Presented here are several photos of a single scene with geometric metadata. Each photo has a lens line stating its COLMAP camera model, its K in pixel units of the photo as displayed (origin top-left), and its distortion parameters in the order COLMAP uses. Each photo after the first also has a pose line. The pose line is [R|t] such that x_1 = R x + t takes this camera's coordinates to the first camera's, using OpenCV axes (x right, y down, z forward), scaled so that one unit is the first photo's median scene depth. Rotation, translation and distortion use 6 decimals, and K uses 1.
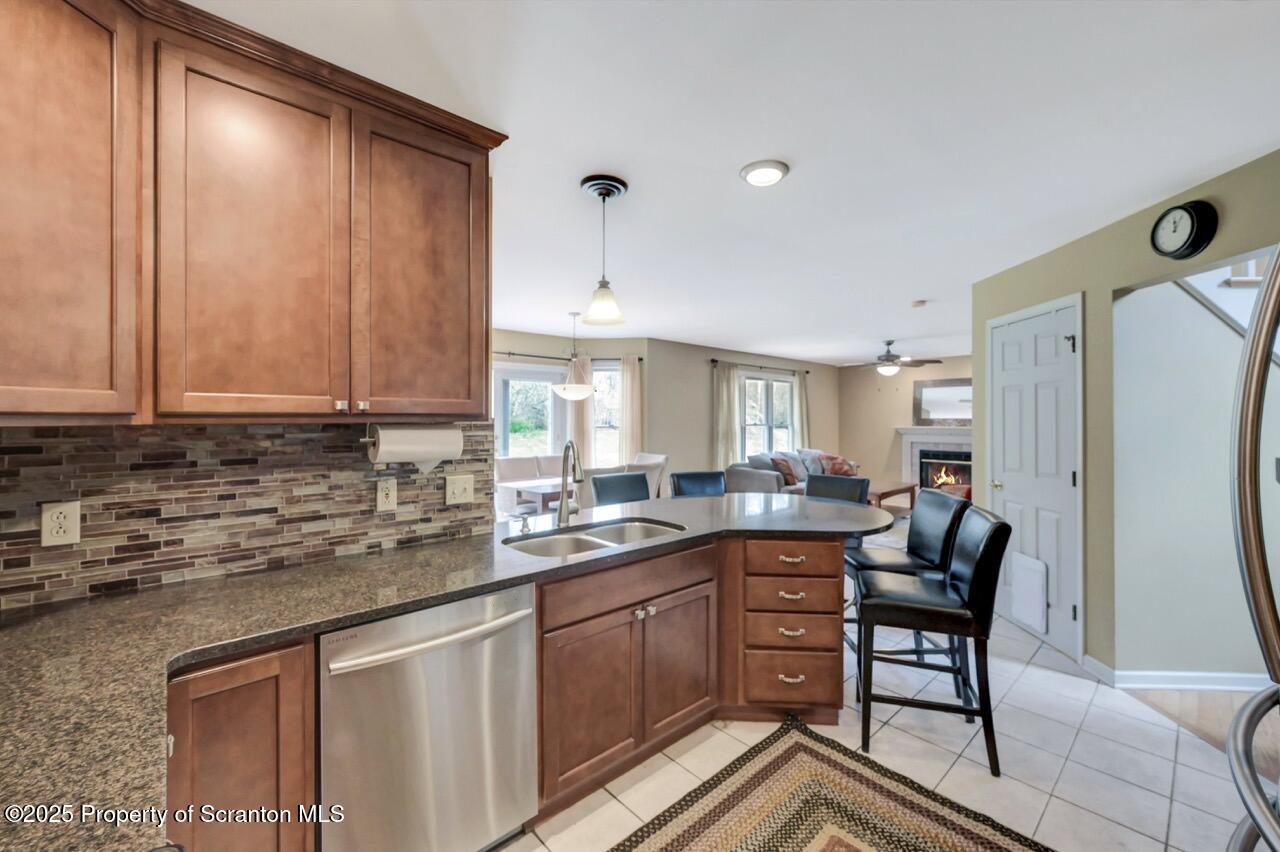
lens RADIAL K [[516.2, 0, 643.3], [0, 516.2, 416.2], [0, 0, 1]] dist [-0.000772, 0.000181]
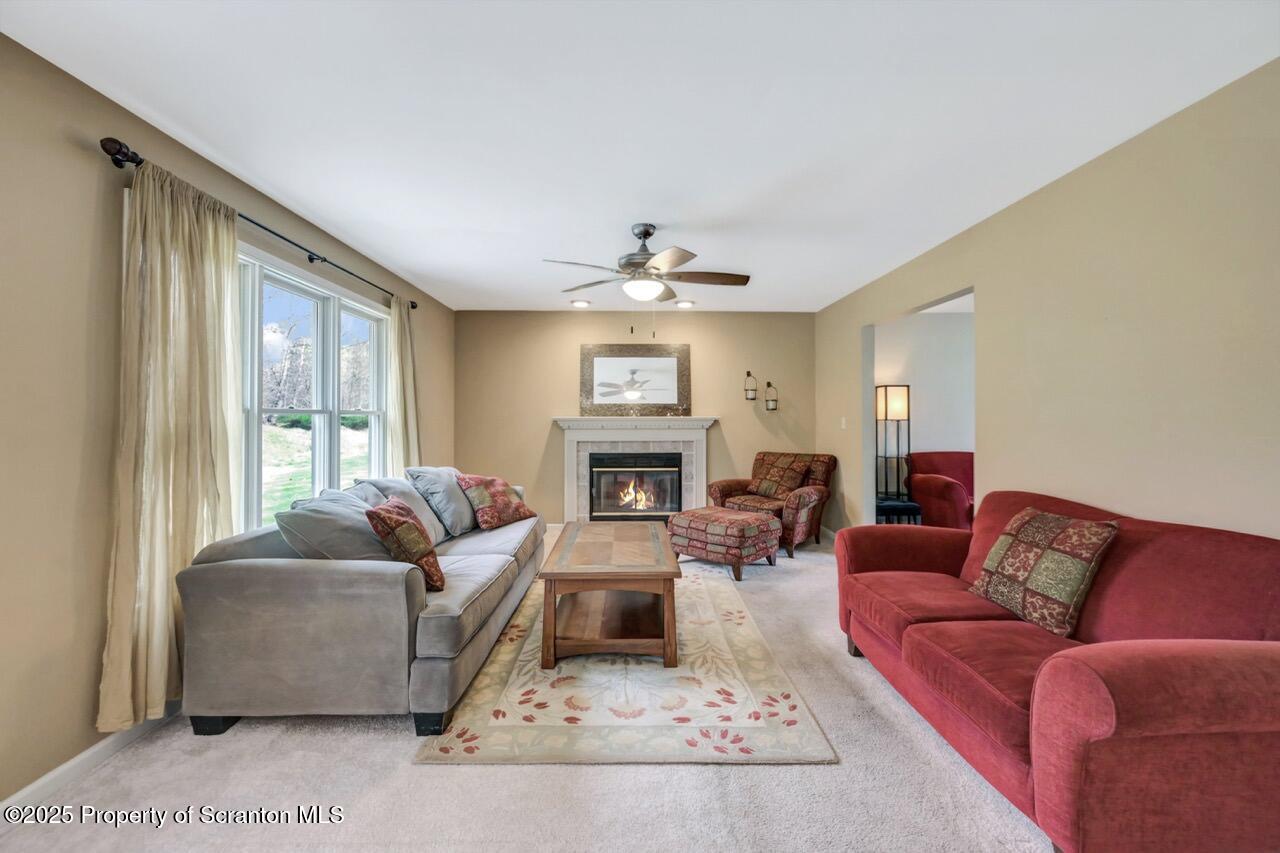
lens RADIAL K [[515.9, 0, 643.8], [0, 515.9, 410.0], [0, 0, 1]] dist [-0.000186, 0.000184]
pose [[0.649091, 0.007453, 0.760674, 0.114357], [-0.001082, 0.999960, -0.008874, 0.021274], [-0.760710, 0.004937, 0.649074, 0.653728]]
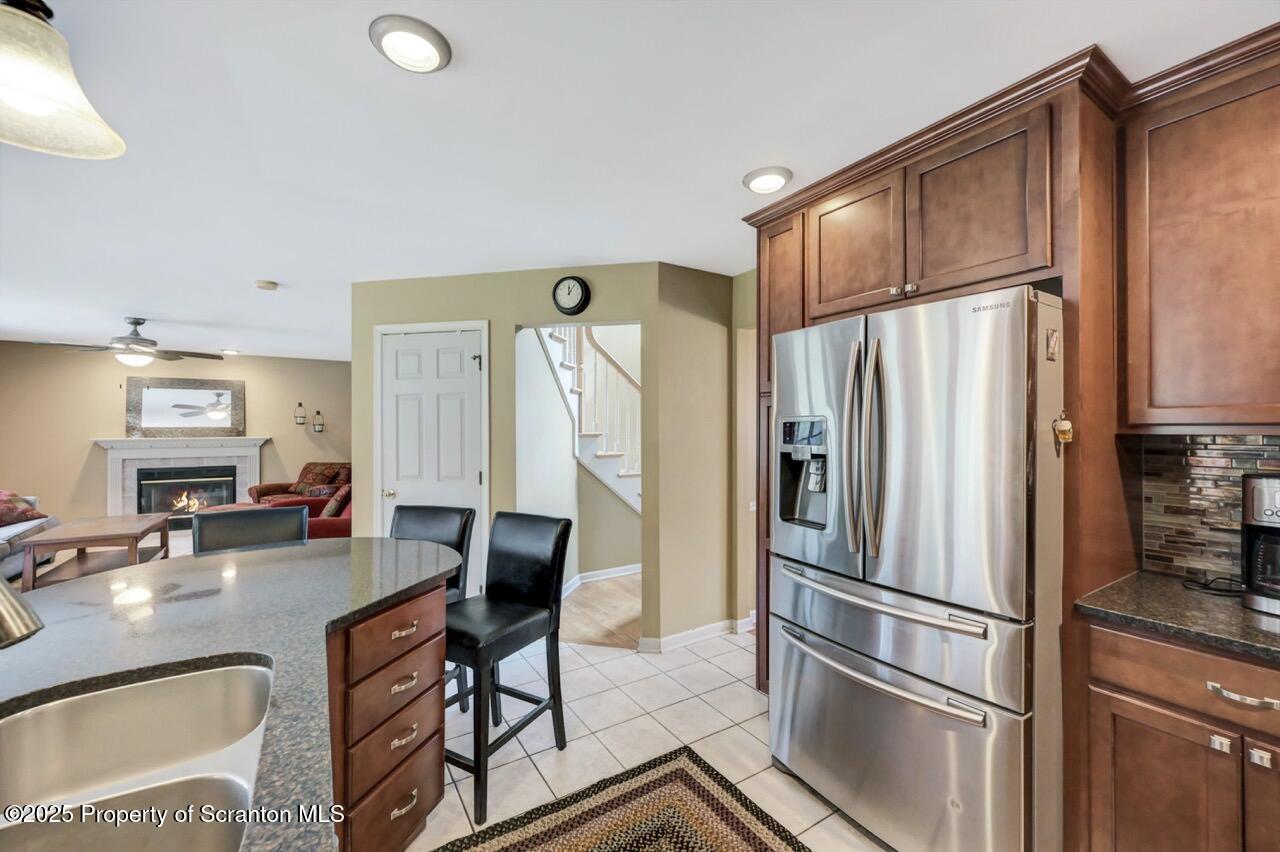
lens RADIAL K [[511.8, 0, 640.0], [0, 511.8, 426.0], [0, 0, 1]] dist [0.003195, 0.000460]
pose [[0.167732, 0.001340, 0.985832, -0.102442], [-0.002283, 0.999997, -0.000971, 0.001835], [-0.985830, -0.002088, 0.167734, 0.179015]]
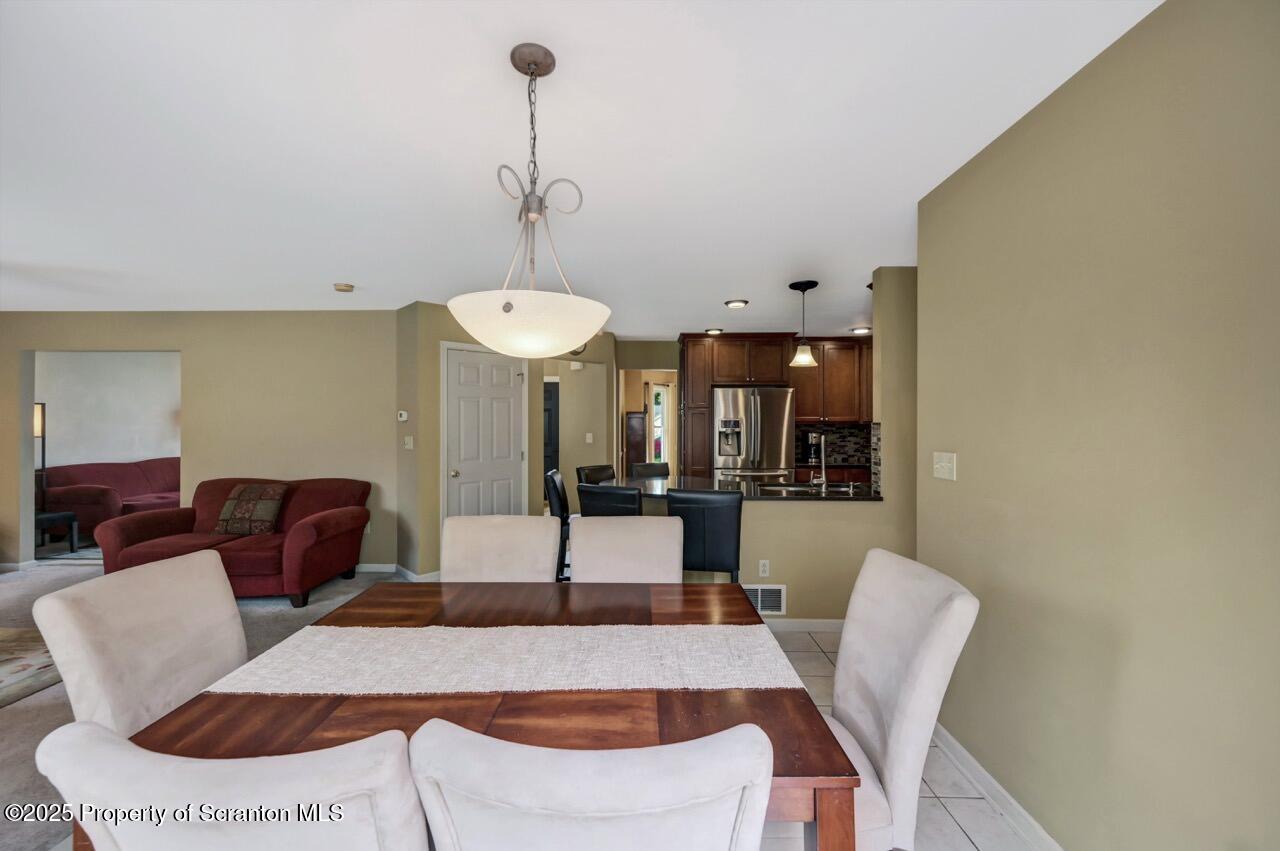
lens RADIAL K [[509.6, 0, 639.5], [0, 509.6, 422.3], [0, 0, 1]] dist [-0.001452, -0.000018]
pose [[-0.737354, -0.003700, 0.675497, -0.246925], [-0.004426, 0.999990, 0.000646, 0.002524], [-0.675492, -0.002513, -0.737363, 0.805188]]
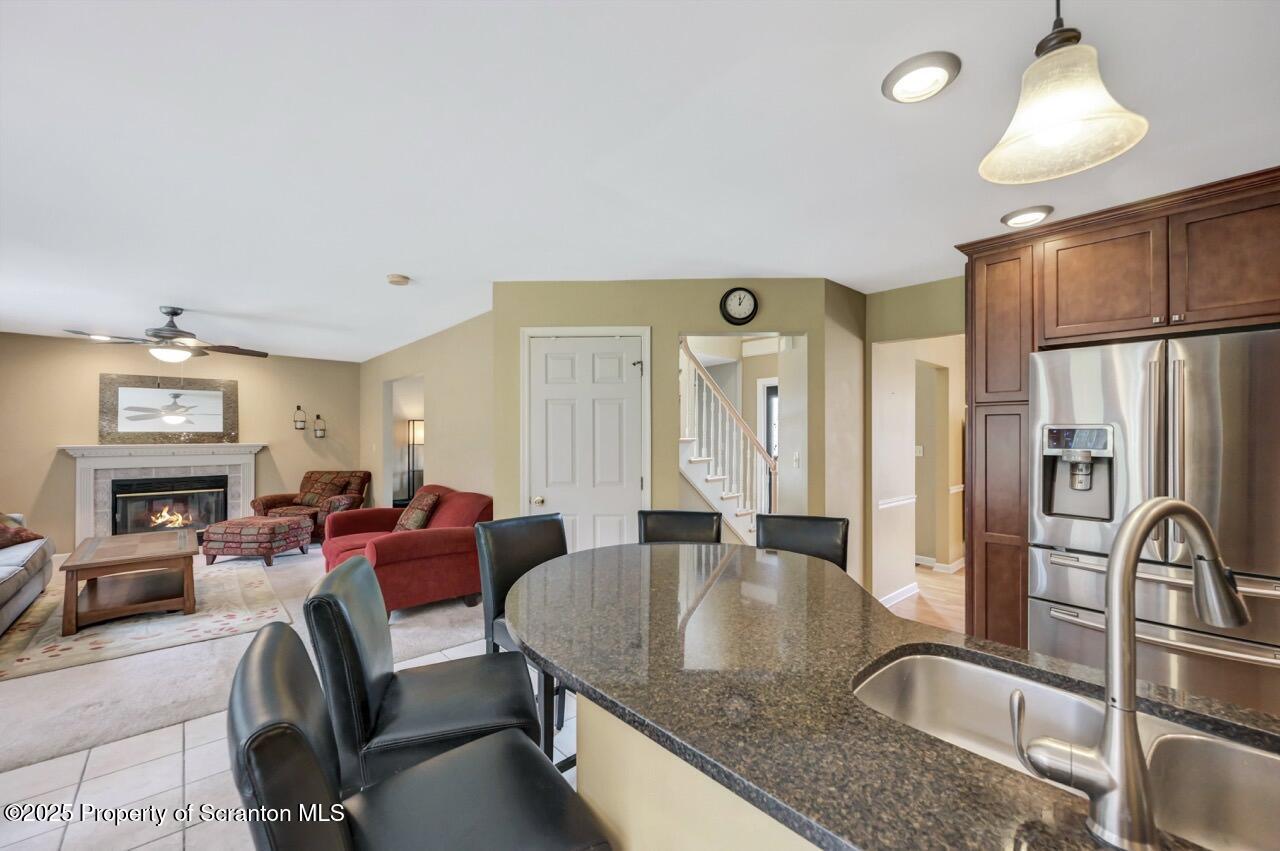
lens RADIAL K [[504.0, 0, 639.6], [0, 504.0, 431.6], [0, 0, 1]] dist [-0.000806, 0.000123]
pose [[0.000347, 0.003253, 0.999995, -0.127492], [-0.004872, 0.999983, -0.003252, 0.002999], [-0.999988, -0.004871, 0.000363, 0.403119]]
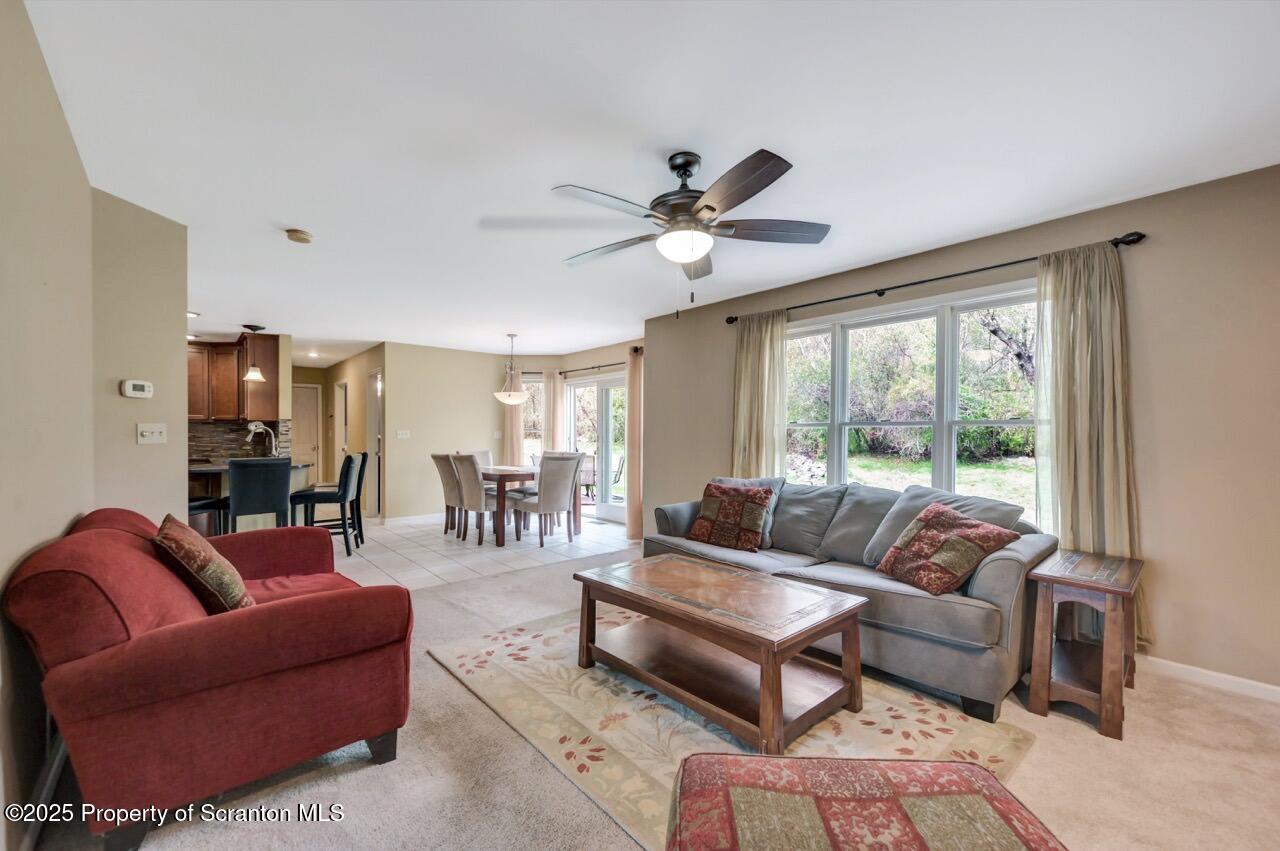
lens RADIAL K [[512.7, 0, 639.2], [0, 512.7, 438.0], [0, 0, 1]] dist [-0.001657, -0.000135]
pose [[-0.011153, 0.004521, -0.999928, 0.757687], [0.000255, 0.999990, 0.004519, 0.030220], [0.999938, -0.000204, -0.011154, 0.911628]]
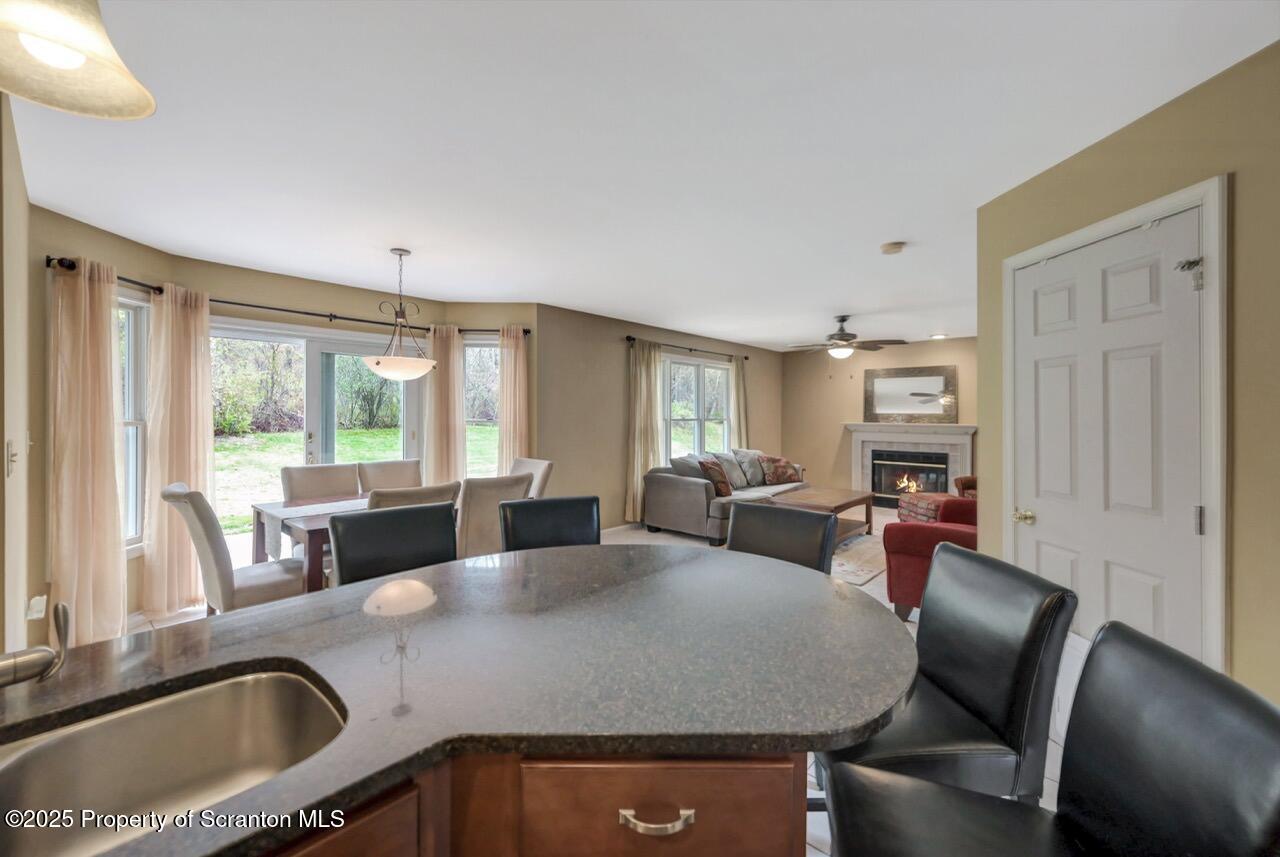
lens RADIAL K [[523.0, 0, 644.9], [0, 523.0, 409.9], [0, 0, 1]] dist [-0.001631, -0.000142]
pose [[0.994138, 0.006604, 0.107917, 0.075184], [-0.006367, 0.999977, -0.002537, 0.003973], [-0.107931, 0.001835, 0.994157, 0.205163]]
